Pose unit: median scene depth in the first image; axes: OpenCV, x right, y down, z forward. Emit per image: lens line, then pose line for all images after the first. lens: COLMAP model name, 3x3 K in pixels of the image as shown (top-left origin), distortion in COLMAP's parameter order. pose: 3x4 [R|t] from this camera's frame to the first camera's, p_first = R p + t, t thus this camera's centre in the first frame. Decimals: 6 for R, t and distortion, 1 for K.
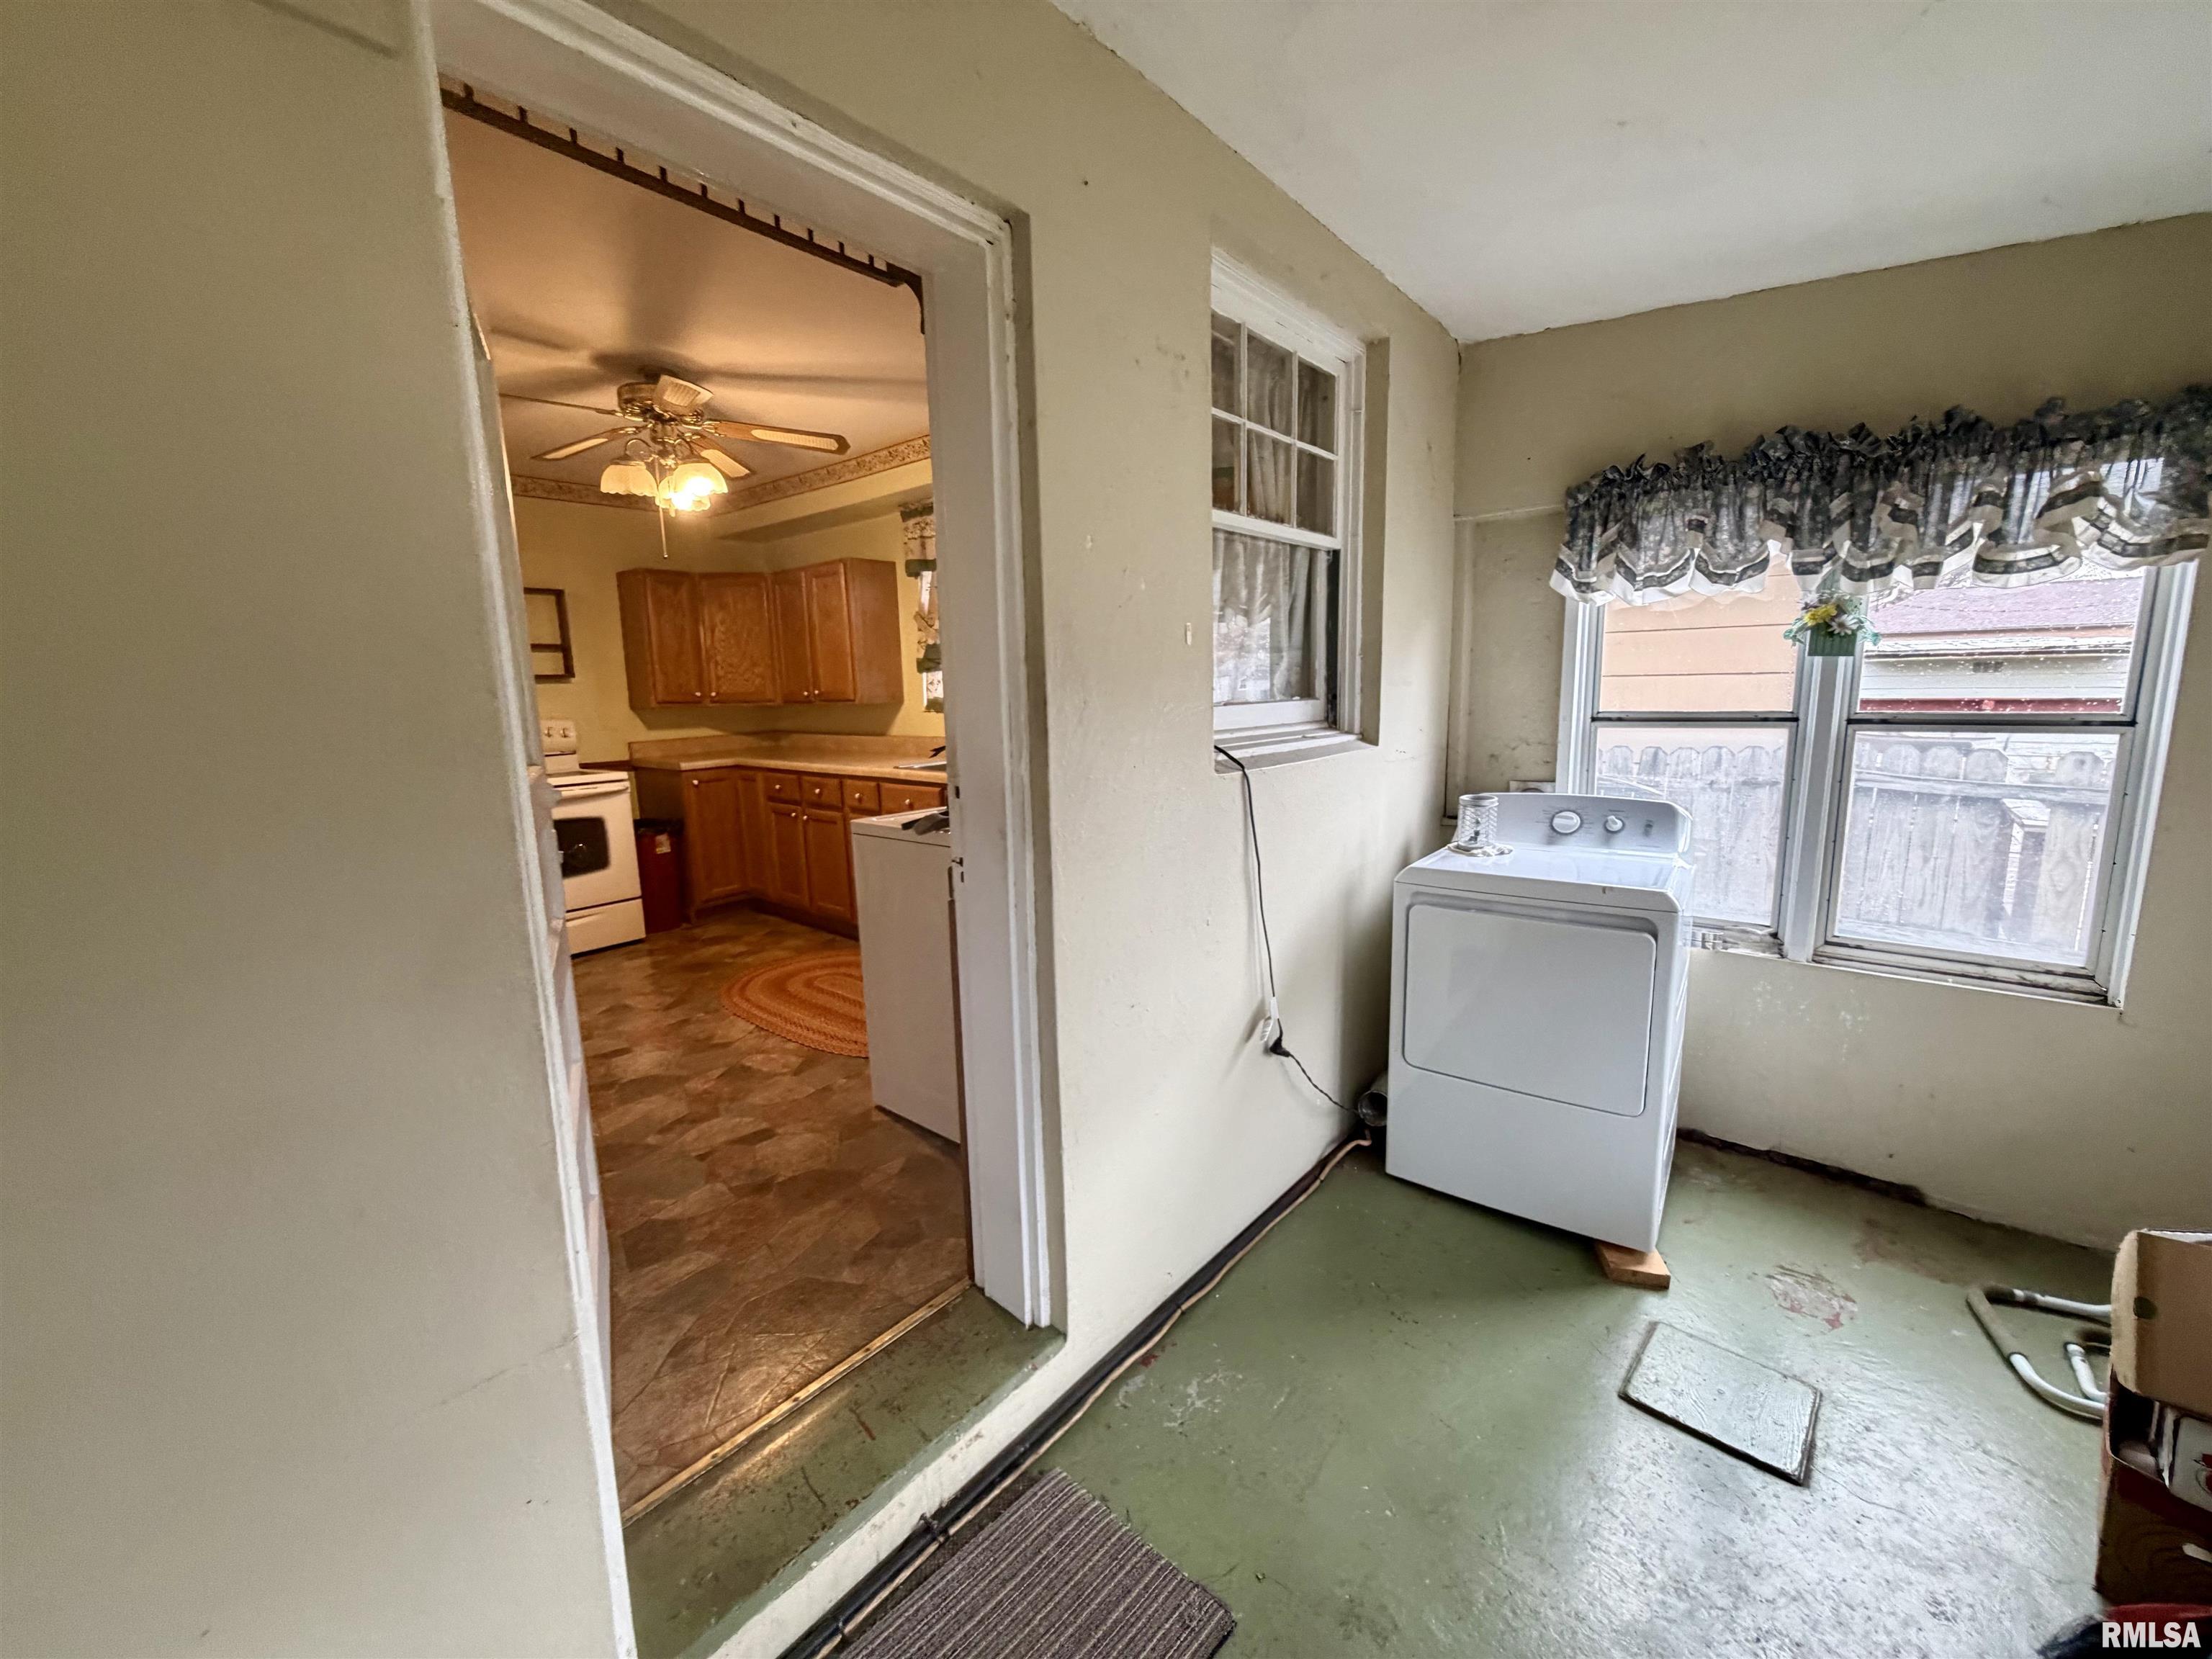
lens RADIAL K [[896.9, 0, 1114.8], [0, 896.9, 830.4], [0, 0, 1]] dist [0.003508, 0.000270]
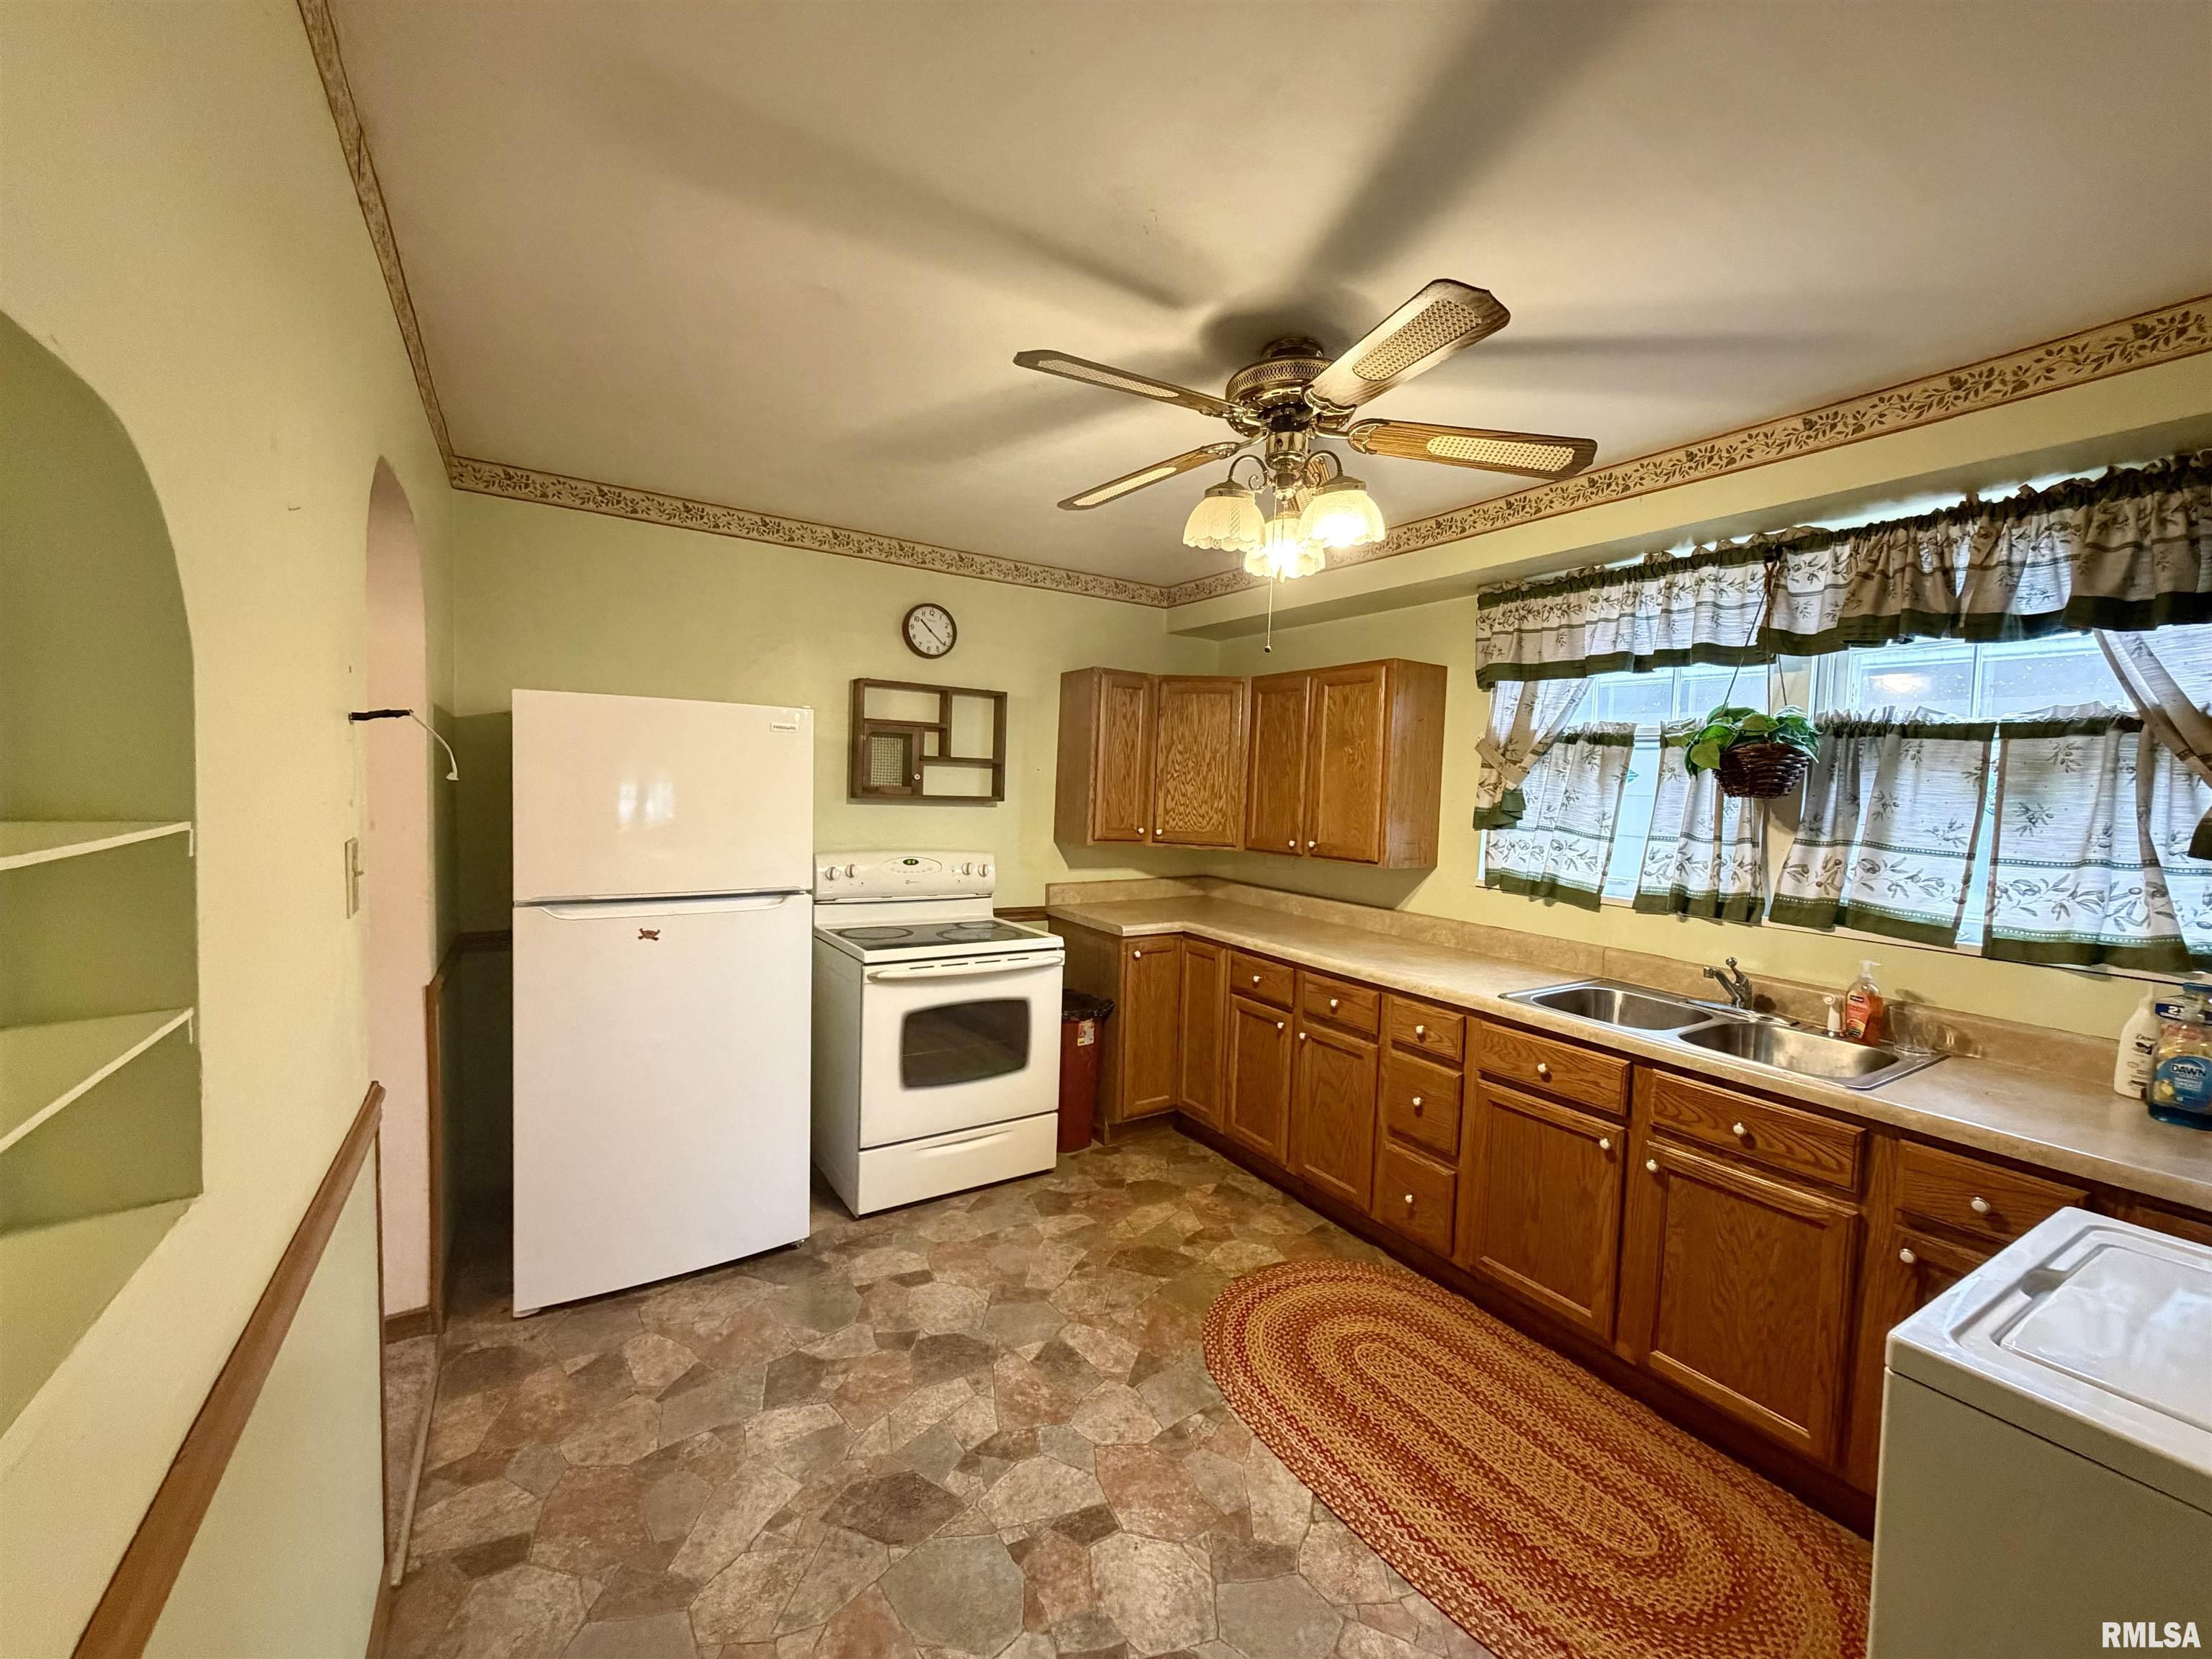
lens RADIAL K [[896.9, 0, 1097.8], [0, 896.9, 828.9], [0, 0, 1]] dist [0.003508, 0.000270]
pose [[0.946654, 0.076772, -0.312973, -0.281584], [-0.112406, 0.988875, -0.097424, -0.081101], [0.302011, 0.127407, 0.944752, 0.292128]]
